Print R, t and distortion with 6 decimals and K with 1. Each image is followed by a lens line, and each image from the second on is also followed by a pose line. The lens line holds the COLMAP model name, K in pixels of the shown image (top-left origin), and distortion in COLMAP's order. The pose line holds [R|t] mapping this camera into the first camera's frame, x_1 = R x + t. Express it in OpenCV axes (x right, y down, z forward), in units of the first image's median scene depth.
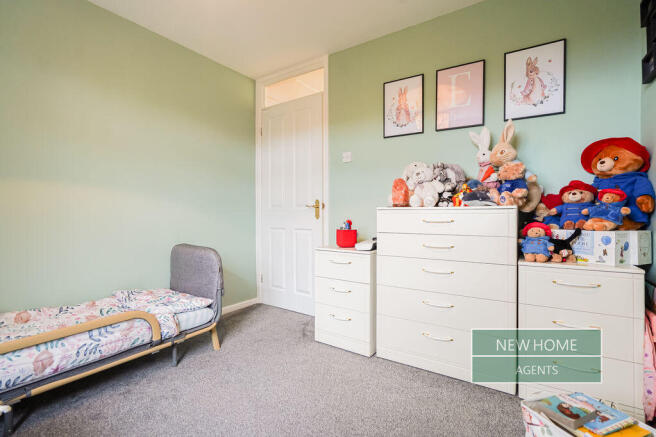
lens RADIAL K [[299.7, 0, 328.3], [0, 299.7, 217.7], [0, 0, 1]] dist [-0.001618, 0.000287]
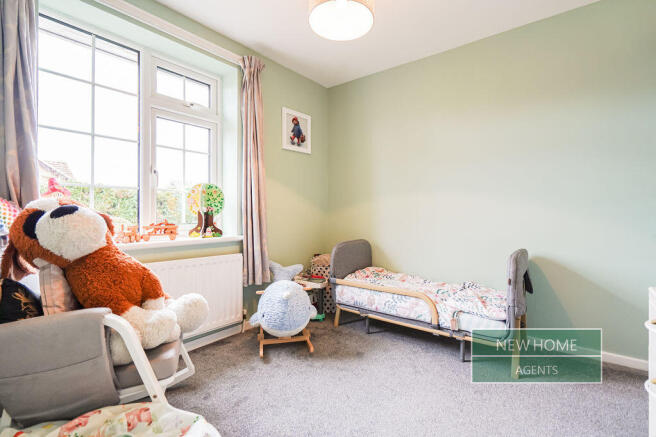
lens RADIAL K [[299.7, 0, 330.2], [0, 299.7, 216.0], [0, 0, 1]] dist [-0.001618, 0.000287]
pose [[-0.094546, 0.003731, -0.995514, 0.664743], [-0.000995, 0.999992, 0.003842, -0.015112], [0.995520, 0.001354, -0.094541, 0.761224]]
